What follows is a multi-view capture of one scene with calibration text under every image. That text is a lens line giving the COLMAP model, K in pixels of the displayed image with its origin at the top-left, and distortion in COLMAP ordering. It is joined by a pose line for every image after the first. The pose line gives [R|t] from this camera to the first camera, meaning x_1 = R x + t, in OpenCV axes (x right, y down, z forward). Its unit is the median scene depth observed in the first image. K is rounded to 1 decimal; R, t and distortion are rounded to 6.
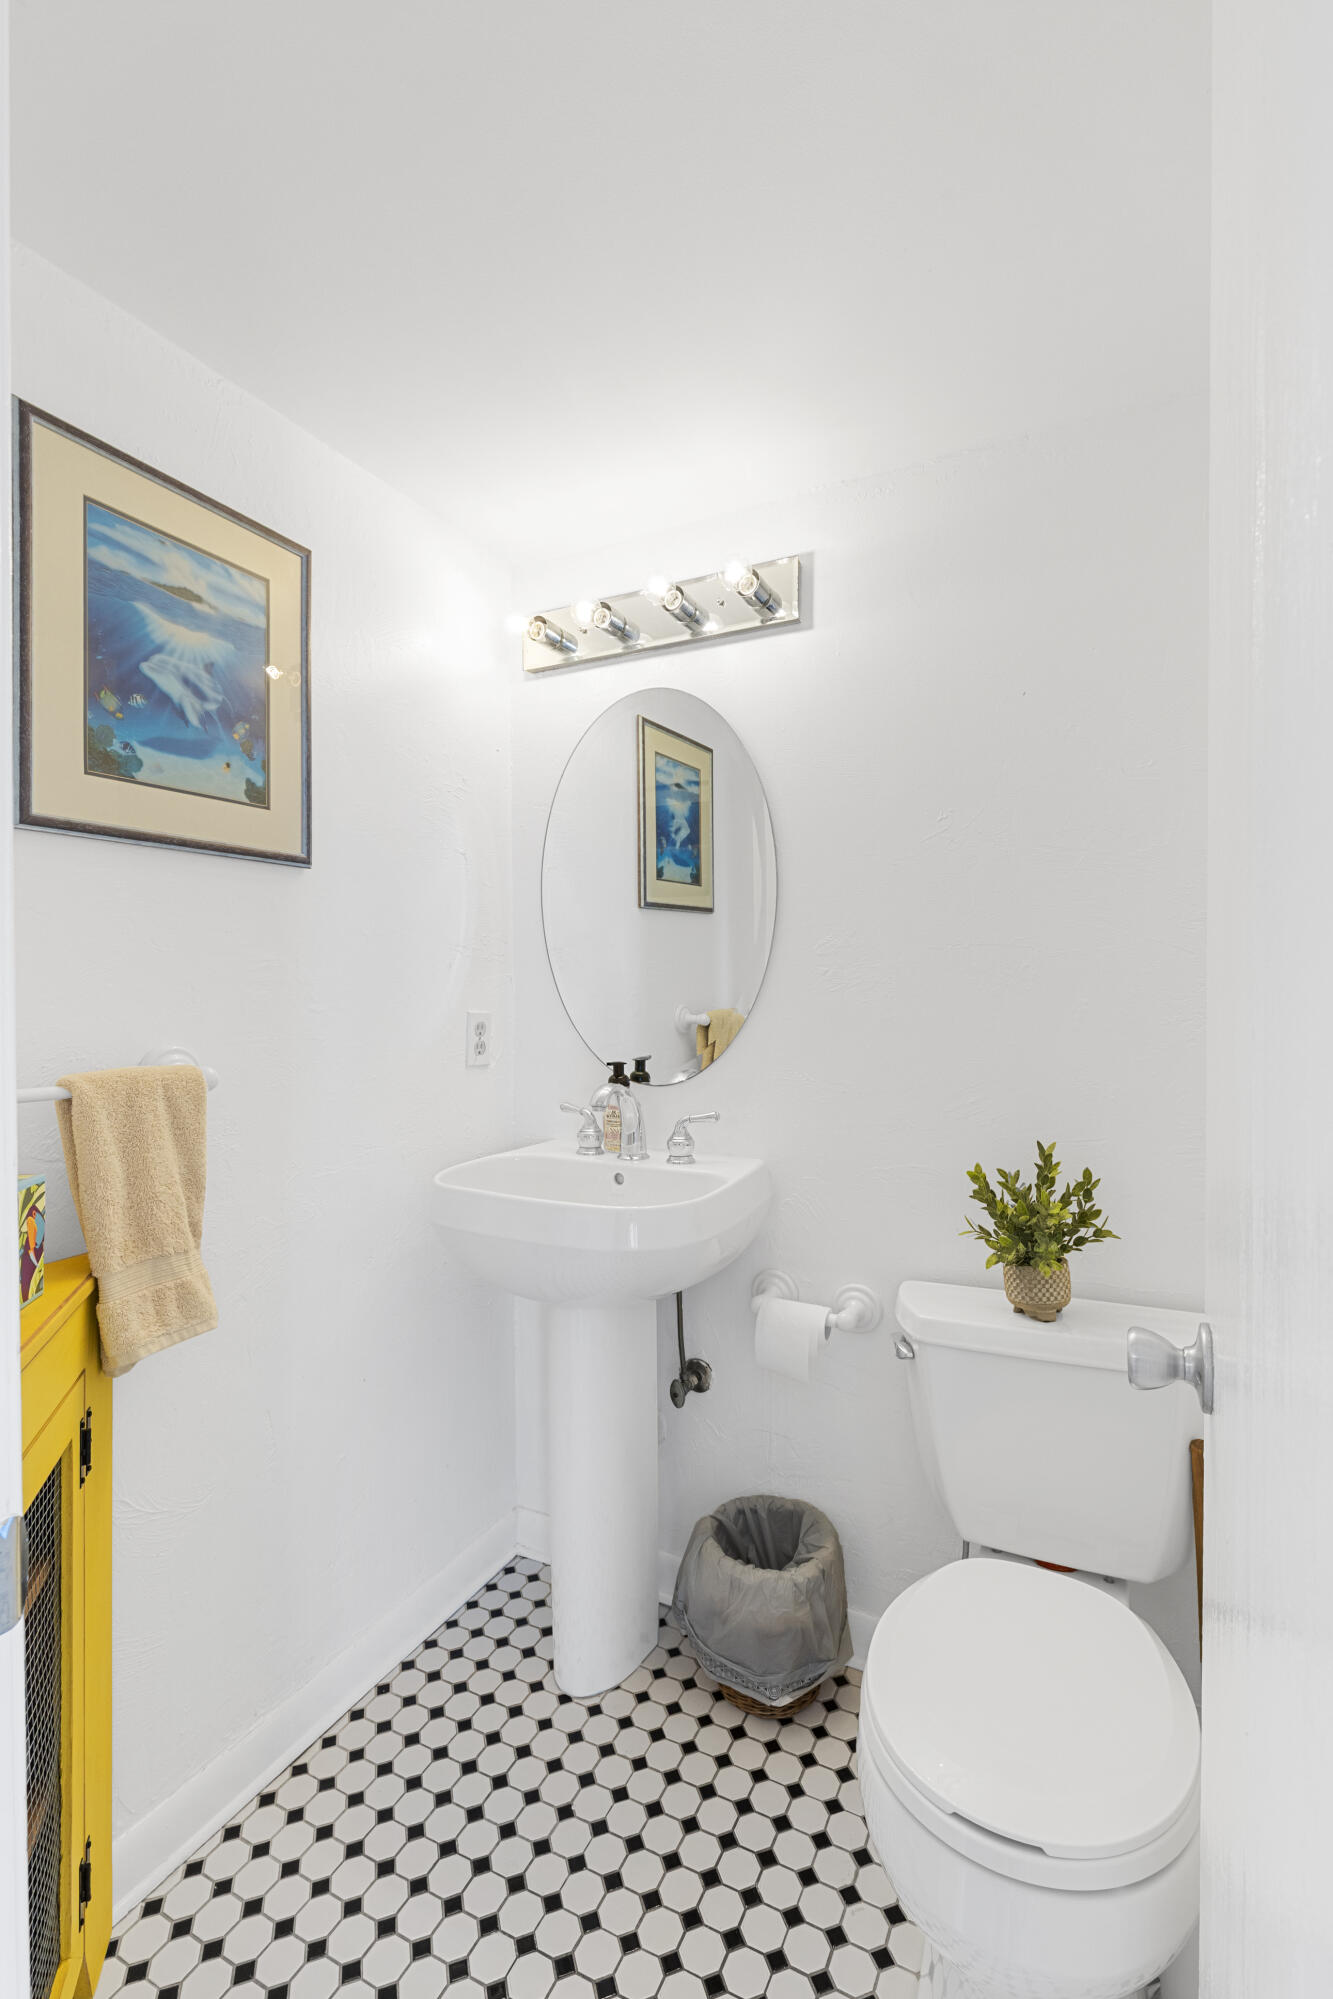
lens RADIAL K [[897.5, 0, 666.7], [0, 897.5, 998.6], [0, 0, 1]] dist [0.001230, -0.000136]
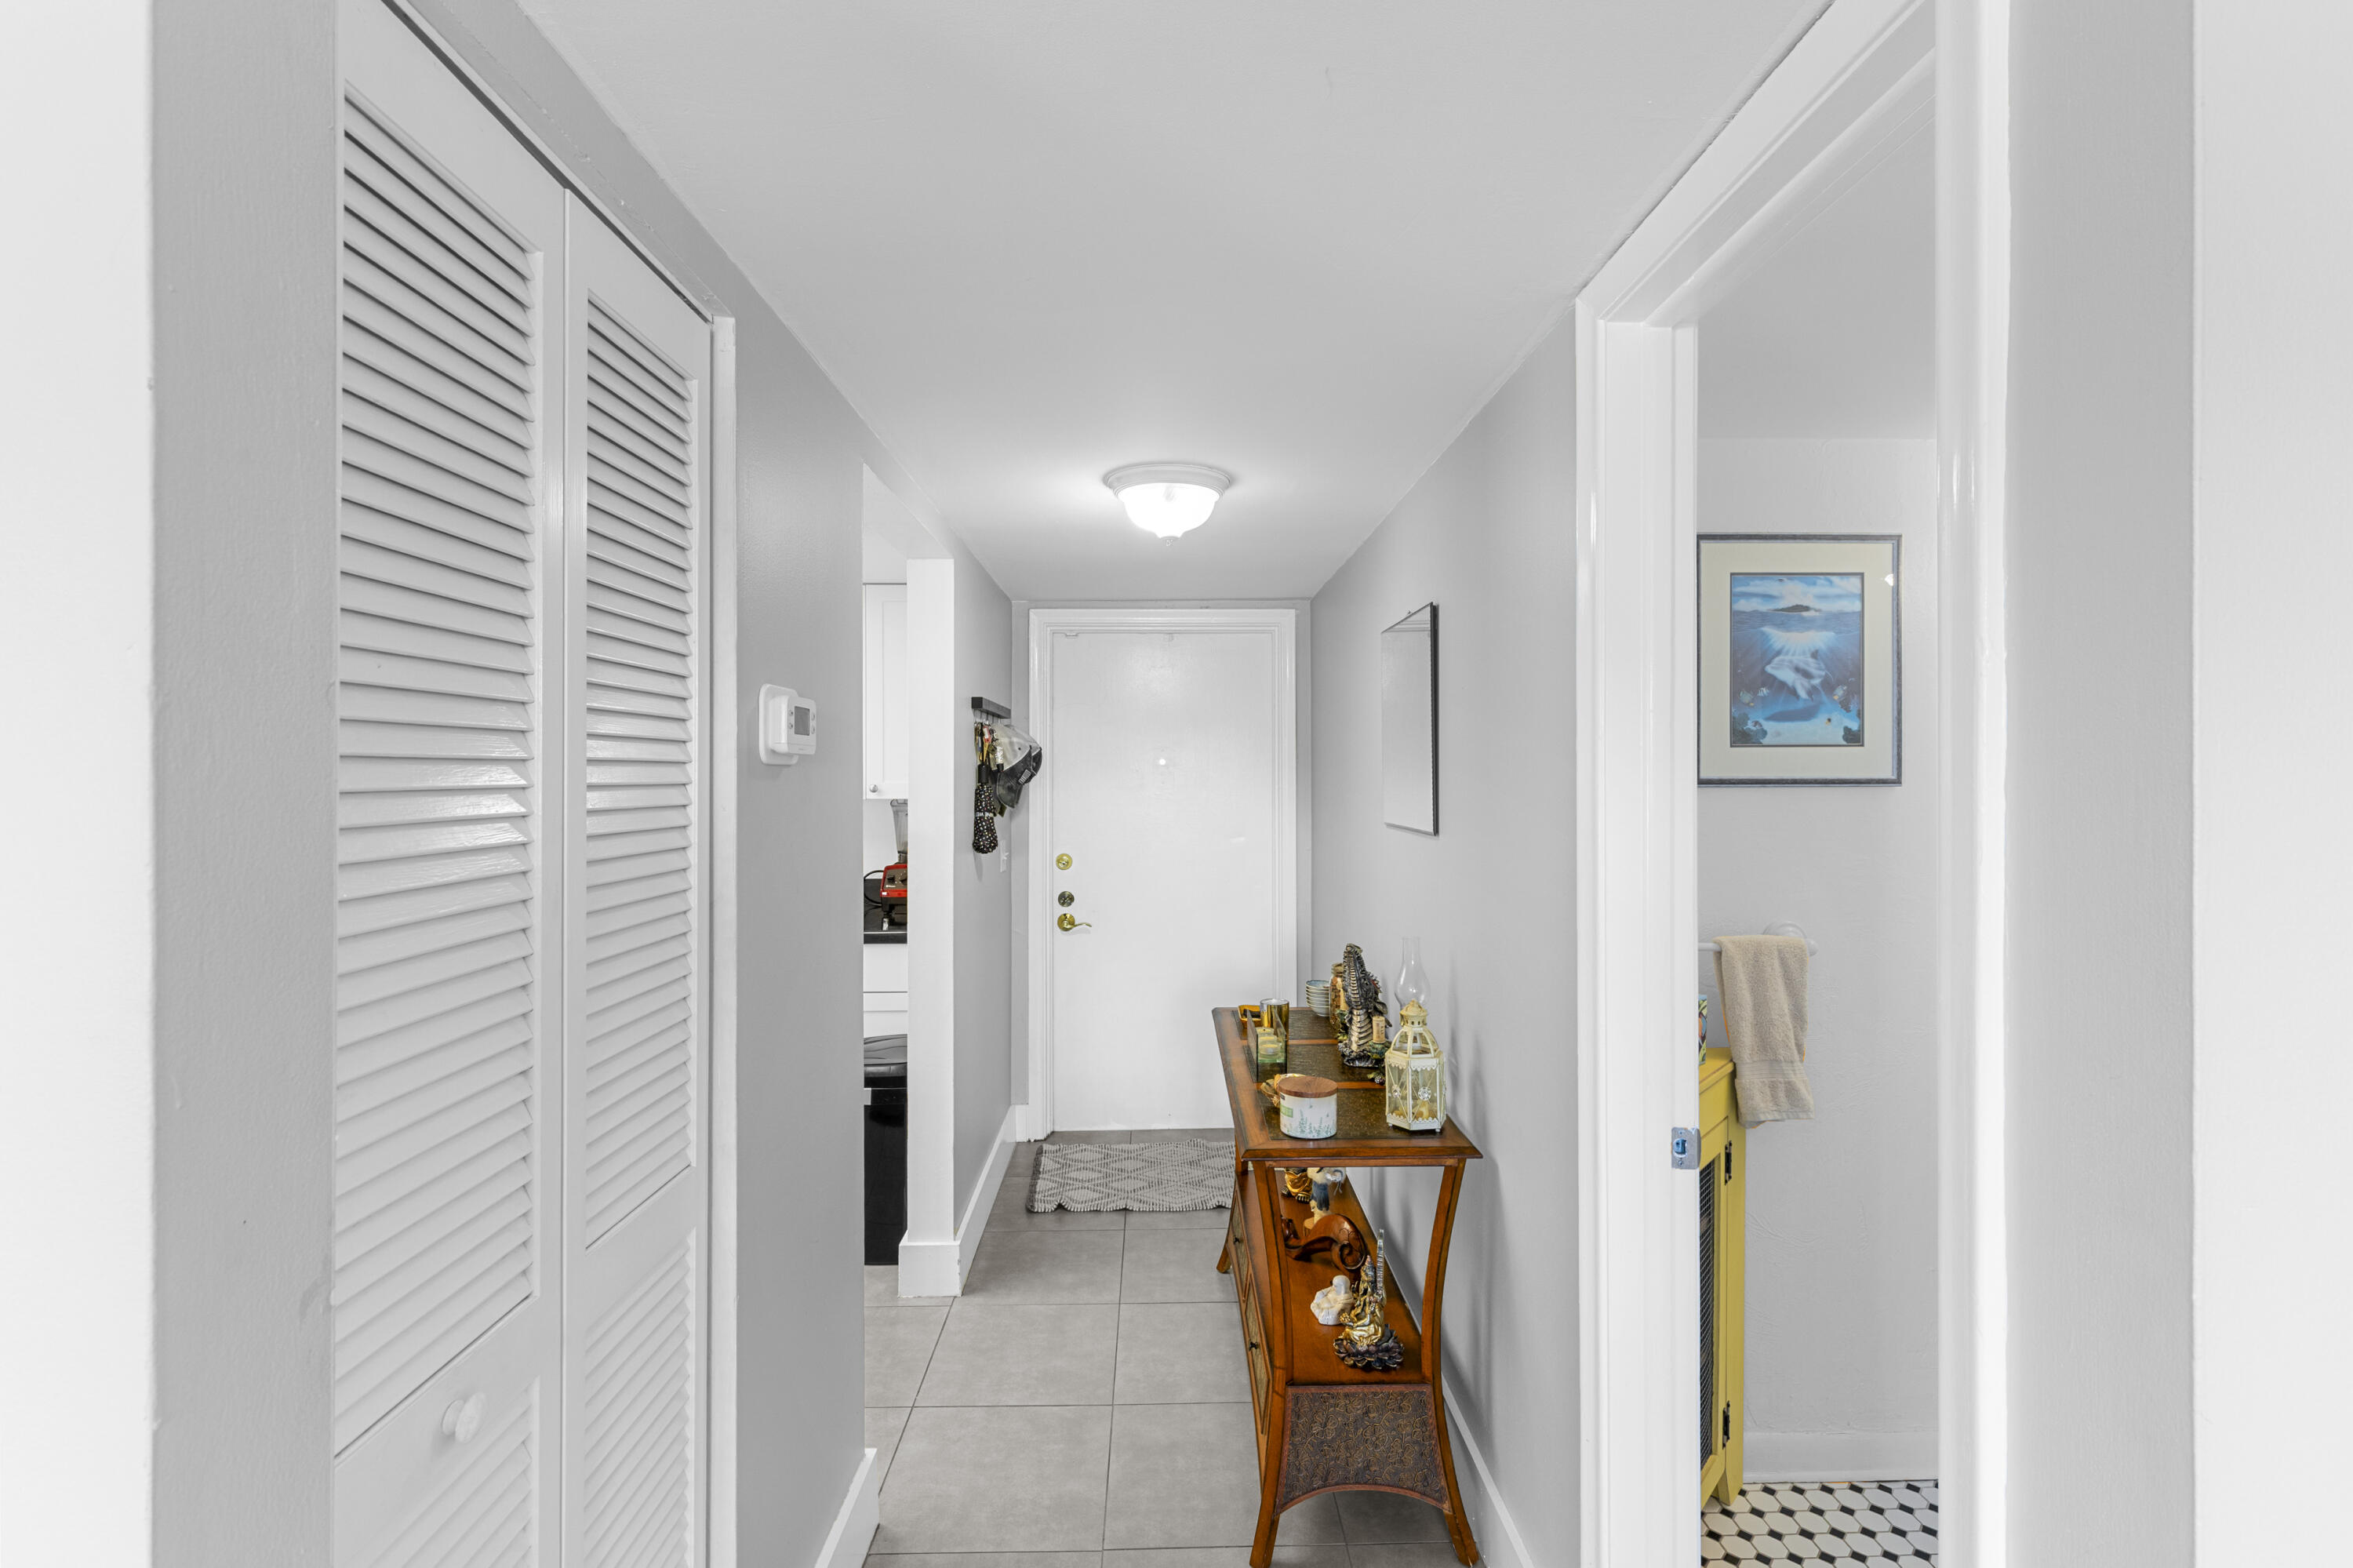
lens RADIAL K [[1056.5, 0, 1162.5], [0, 1056.5, 799.9], [0, 0, 1]] dist [0.001230, -0.000136]
pose [[0.483970, -0.004879, -0.875071, 0.473987], [-0.012960, 0.999835, -0.012743, -0.113414], [0.874989, 0.017508, 0.483826, -0.738370]]
